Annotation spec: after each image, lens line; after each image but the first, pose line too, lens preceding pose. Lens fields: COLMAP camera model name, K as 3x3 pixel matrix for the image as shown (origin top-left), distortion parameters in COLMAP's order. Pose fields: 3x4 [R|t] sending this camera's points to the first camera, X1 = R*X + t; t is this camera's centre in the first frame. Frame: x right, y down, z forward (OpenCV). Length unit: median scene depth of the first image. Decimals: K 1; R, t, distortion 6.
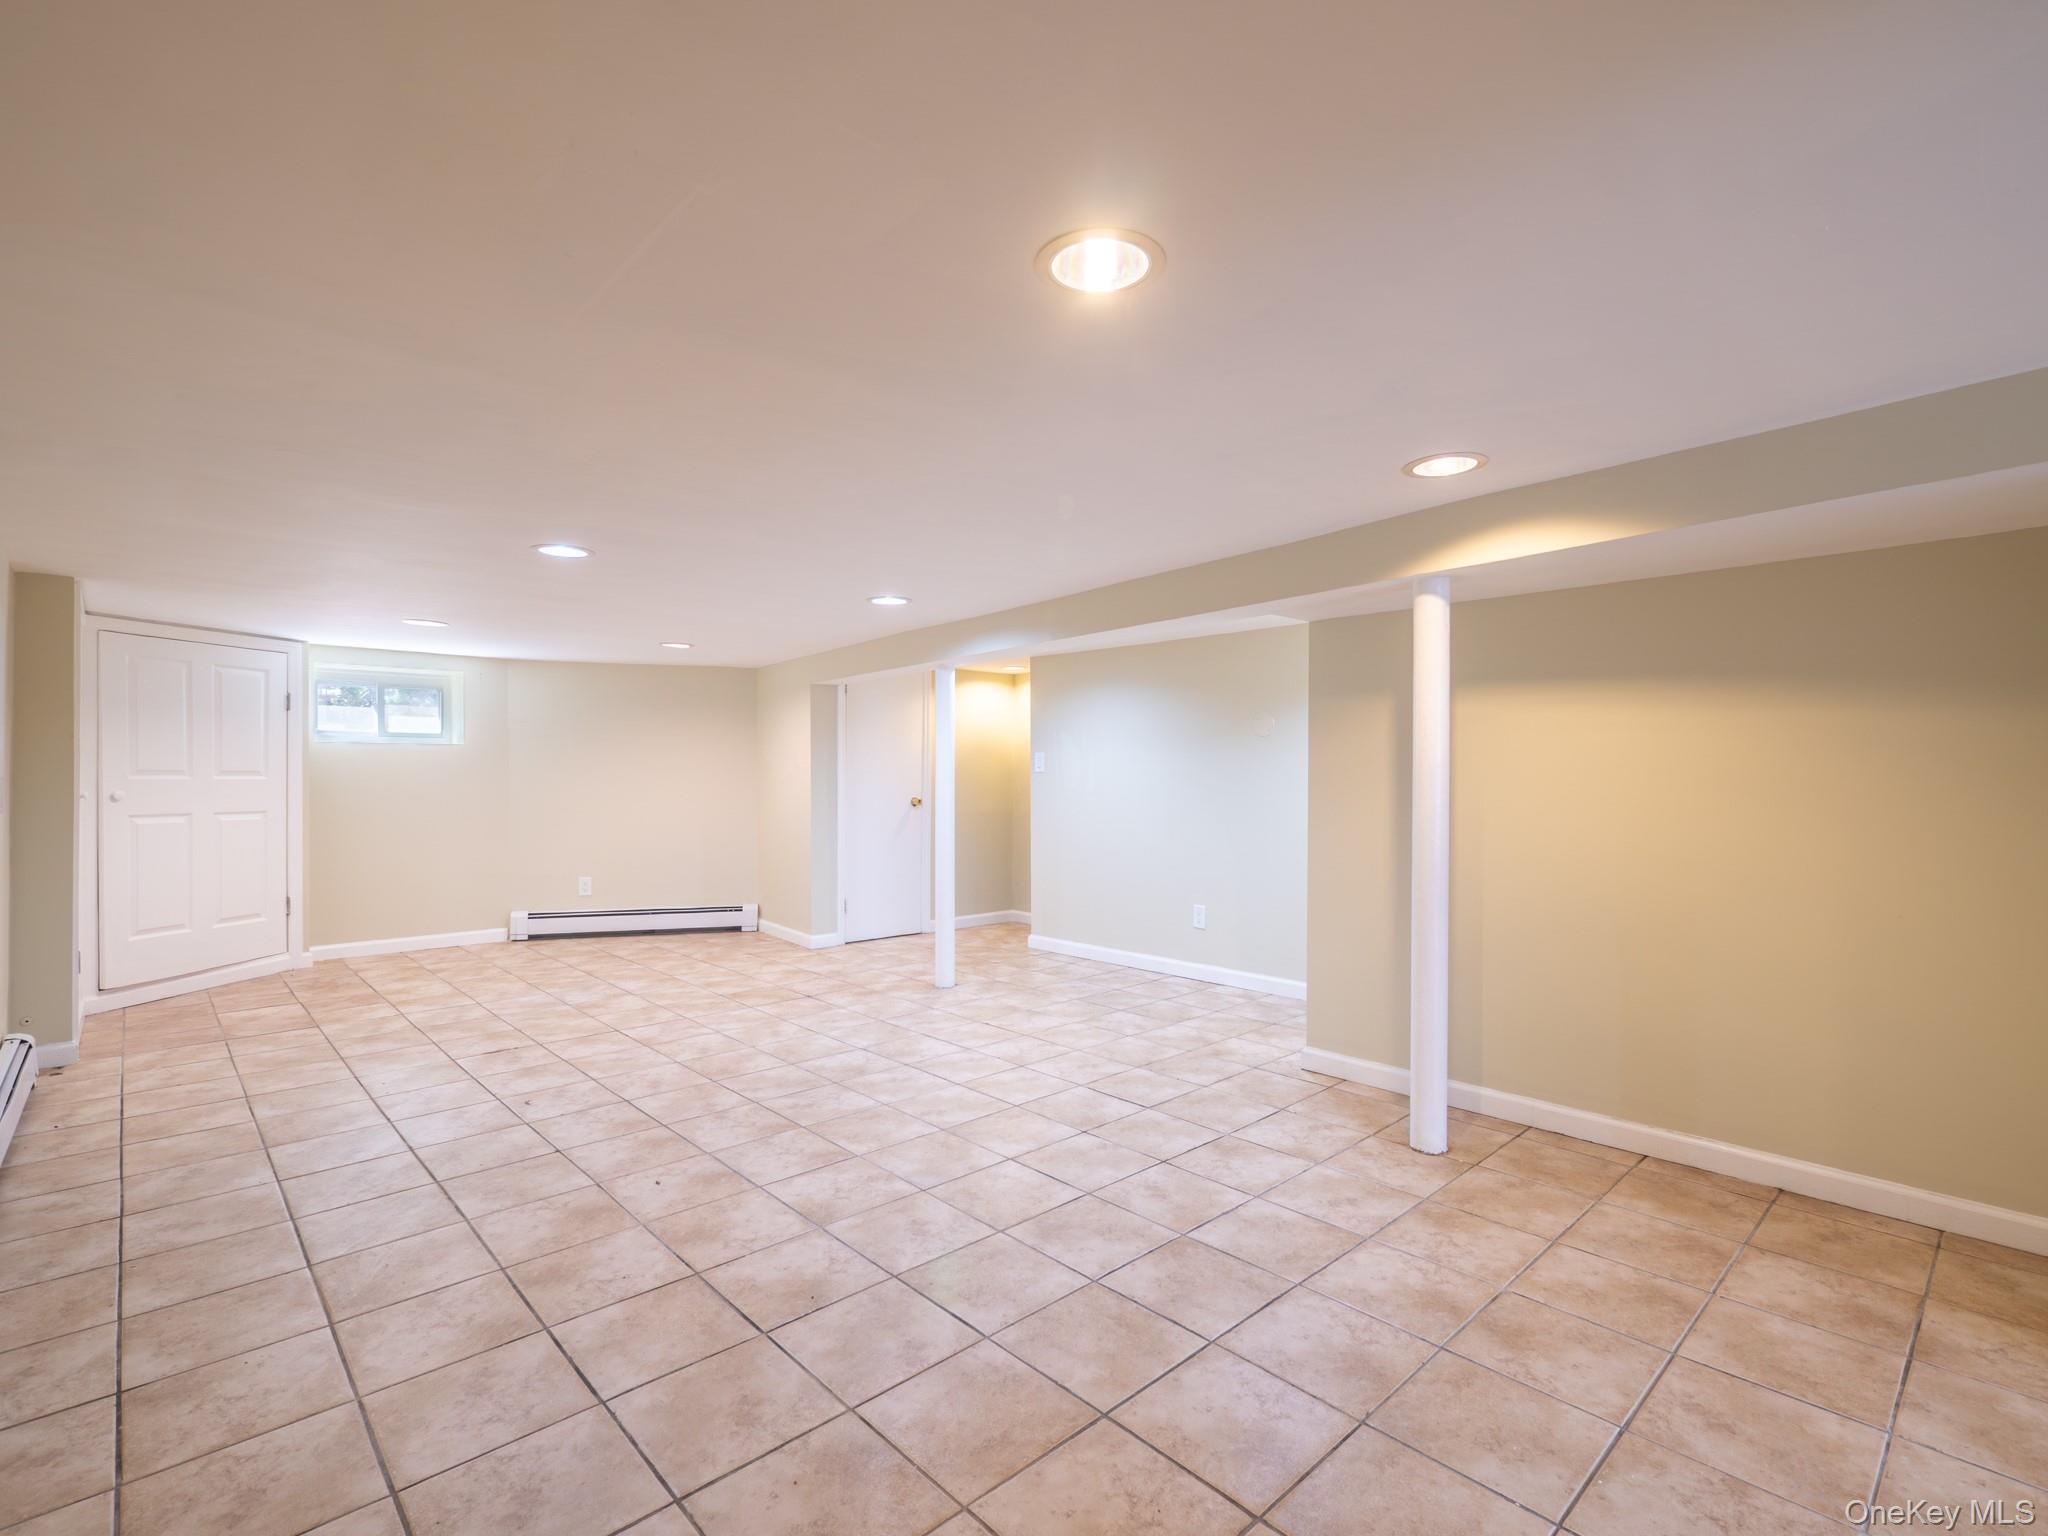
lens RADIAL K [[955.5, 0, 1024.0], [0, 955.5, 768.0], [0, 0, 1]] dist [-0.001471, -0.000100]
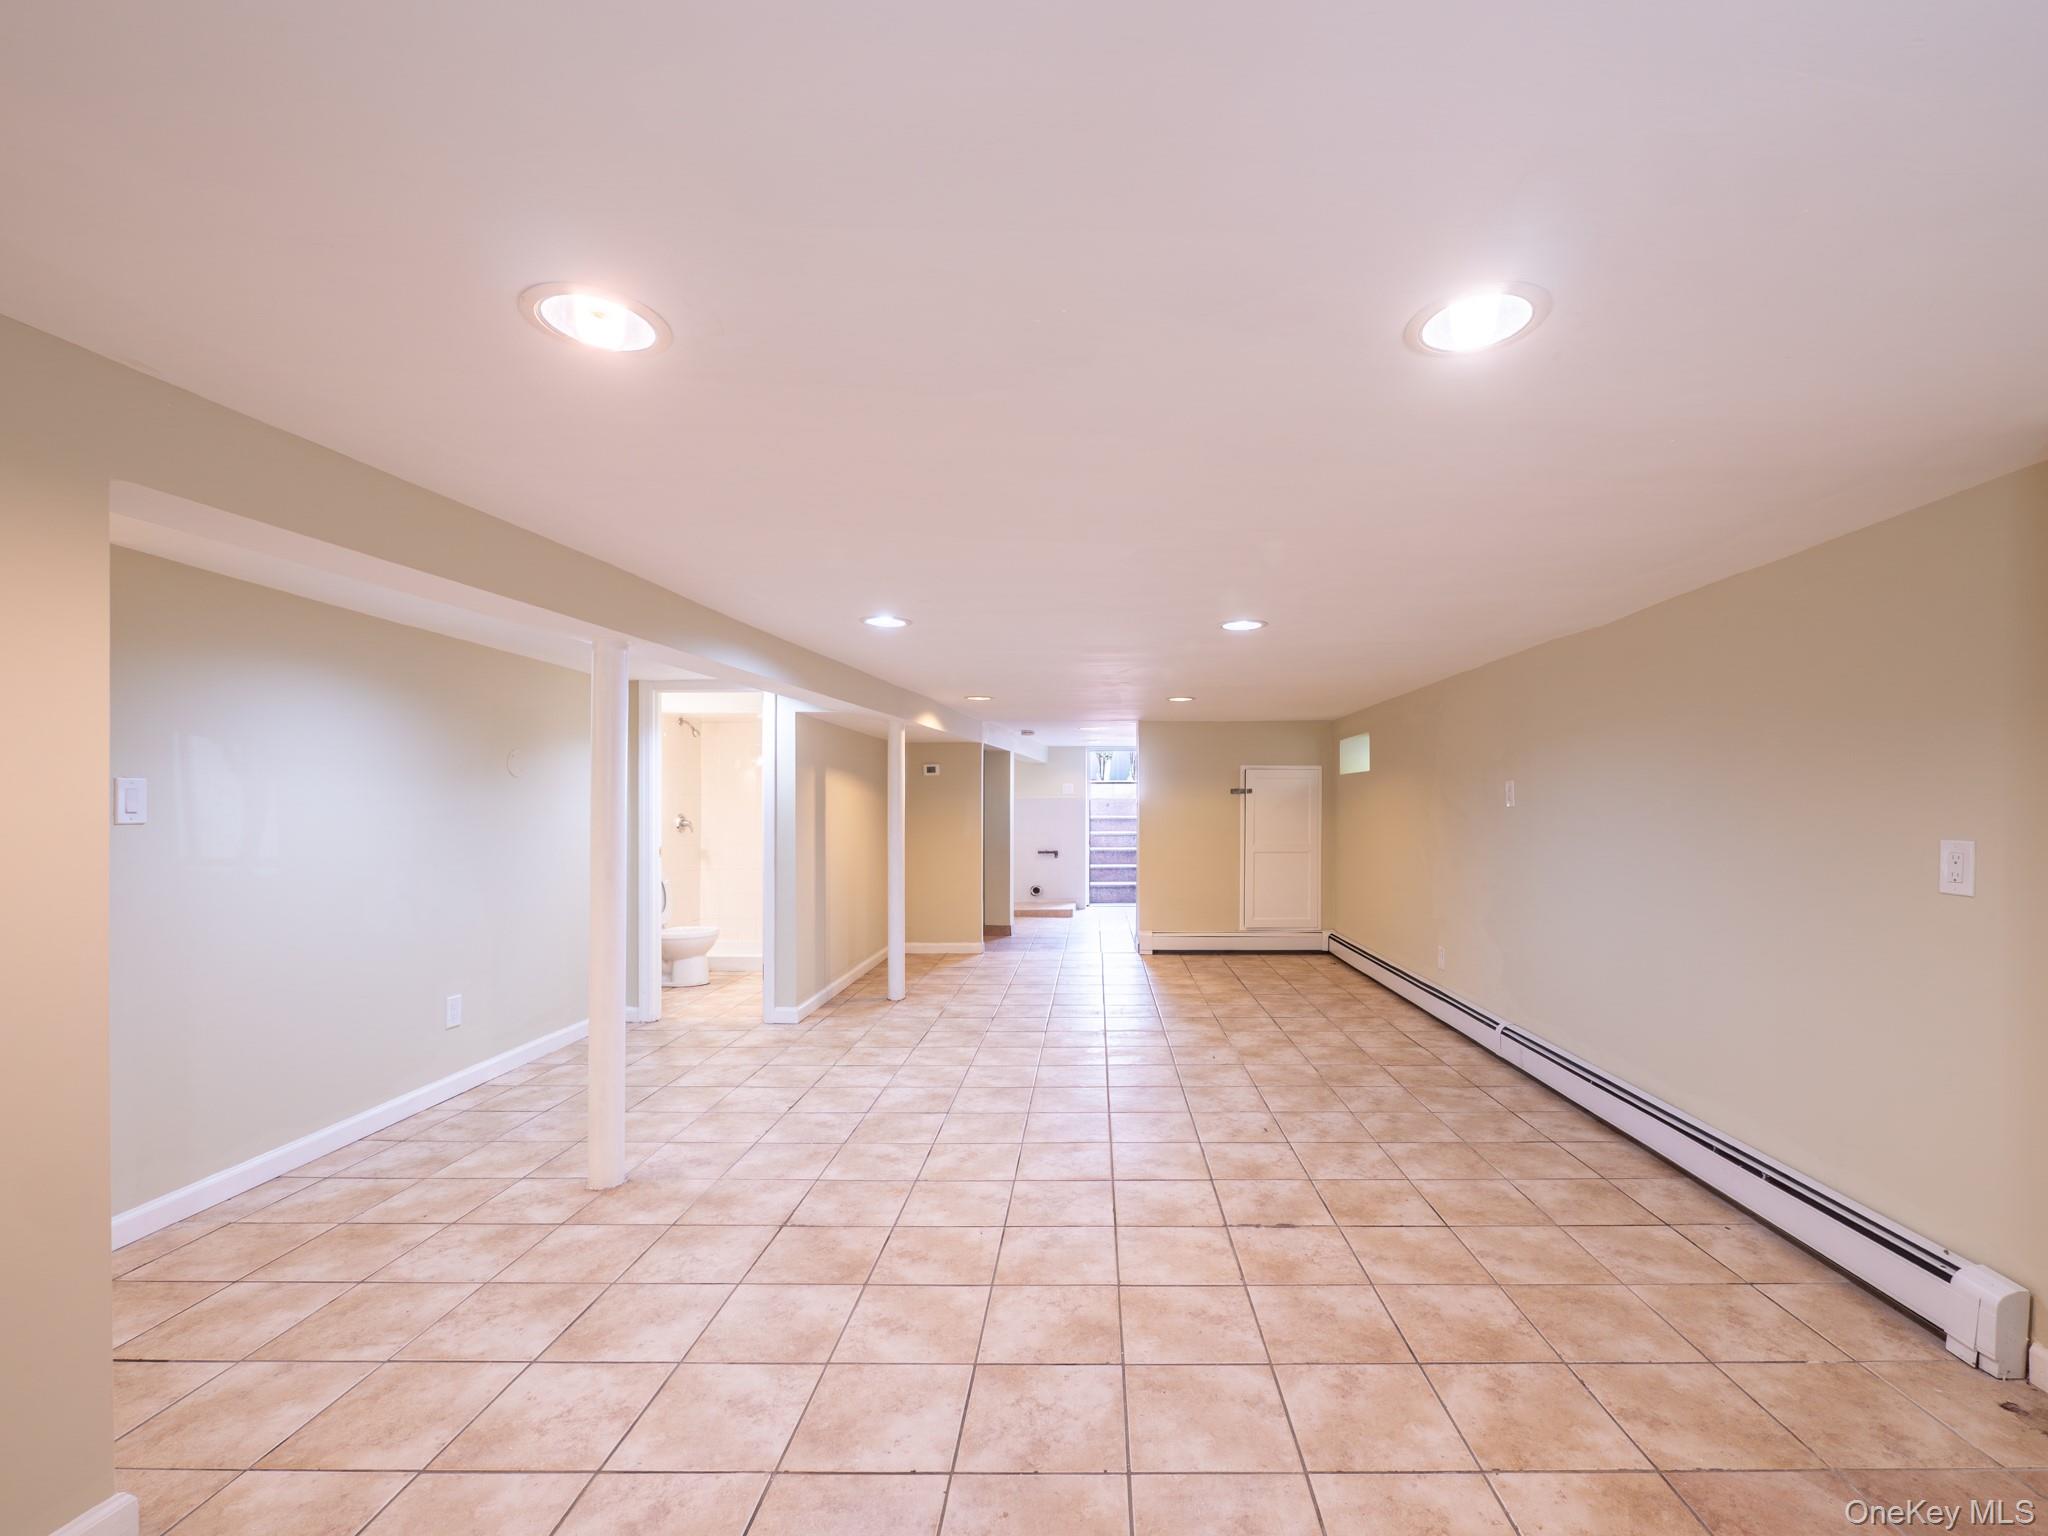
lens RADIAL K [[877.4, 0, 1034.1], [0, 877.4, 774.0], [0, 0, 1]] dist [-0.002469, 0.000363]
pose [[-0.683076, 0.026586, 0.729863, -1.048592], [-0.006635, 0.999070, -0.042603, -0.014793], [-0.730317, -0.033944, -0.682264, 1.831885]]
